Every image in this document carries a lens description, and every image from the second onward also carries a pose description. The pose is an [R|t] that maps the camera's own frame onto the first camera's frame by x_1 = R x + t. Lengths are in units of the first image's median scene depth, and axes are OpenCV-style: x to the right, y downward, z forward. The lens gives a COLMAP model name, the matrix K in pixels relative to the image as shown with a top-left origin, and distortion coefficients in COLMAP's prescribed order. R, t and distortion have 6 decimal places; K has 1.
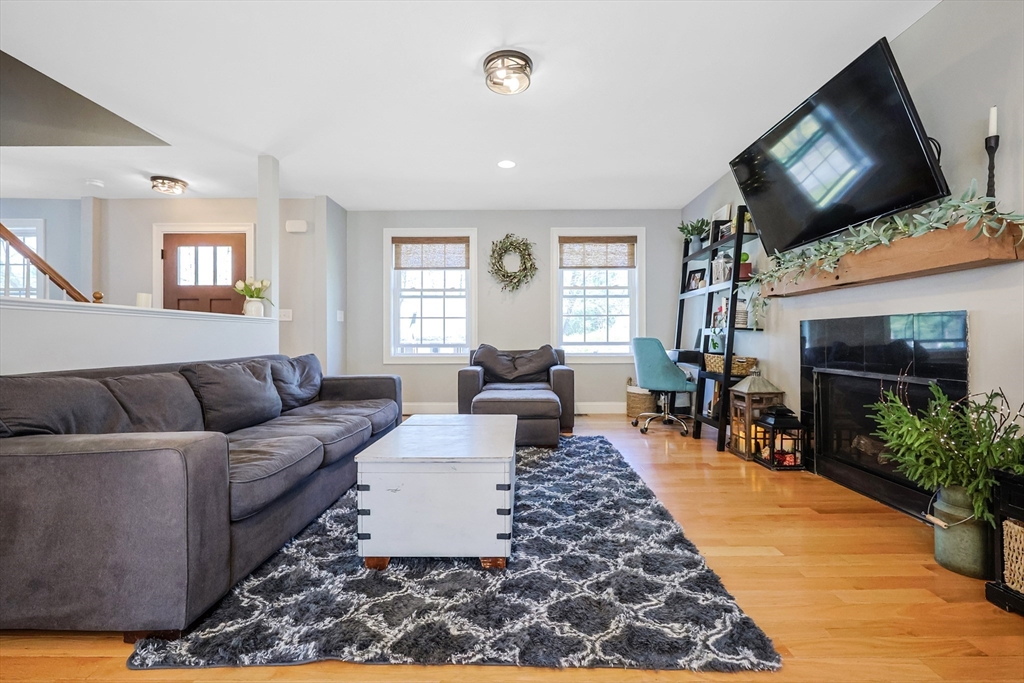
lens RADIAL K [[437.7, 0, 515.3], [0, 437.7, 329.5], [0, 0, 1]] dist [-0.000593, -0.000134]
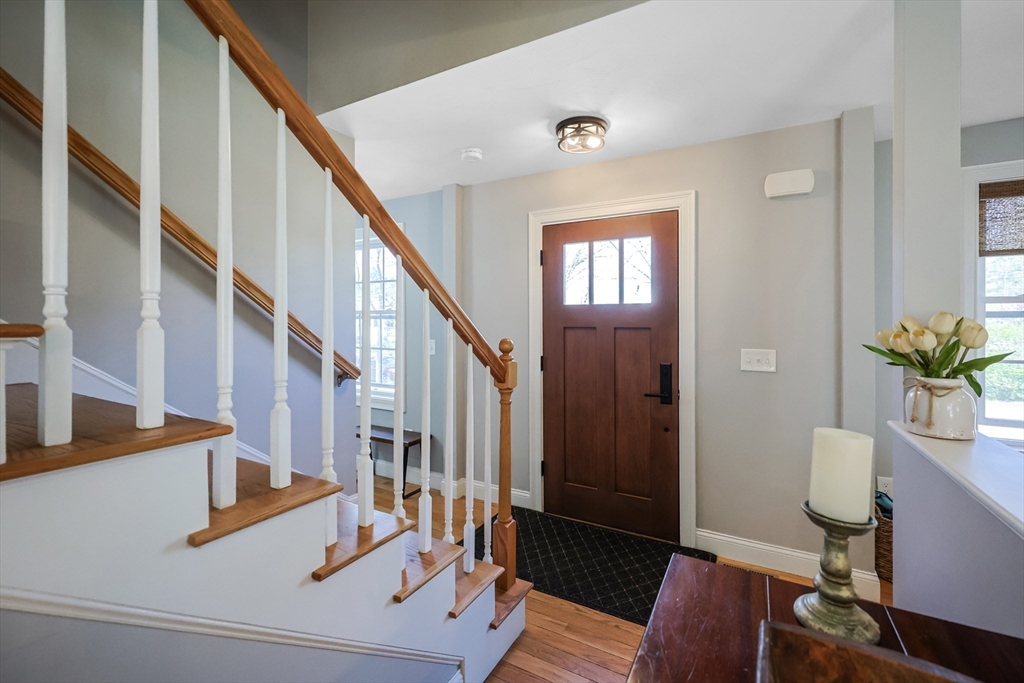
lens RADIAL K [[437.7, 0, 515.3], [0, 437.7, 329.5], [0, 0, 1]] dist [-0.000593, -0.000134]
pose [[0.881044, 0.008411, -0.472959, -0.532380], [0.003017, 0.999722, 0.023398, -0.080745], [0.473025, -0.022041, 0.880773, 0.404993]]
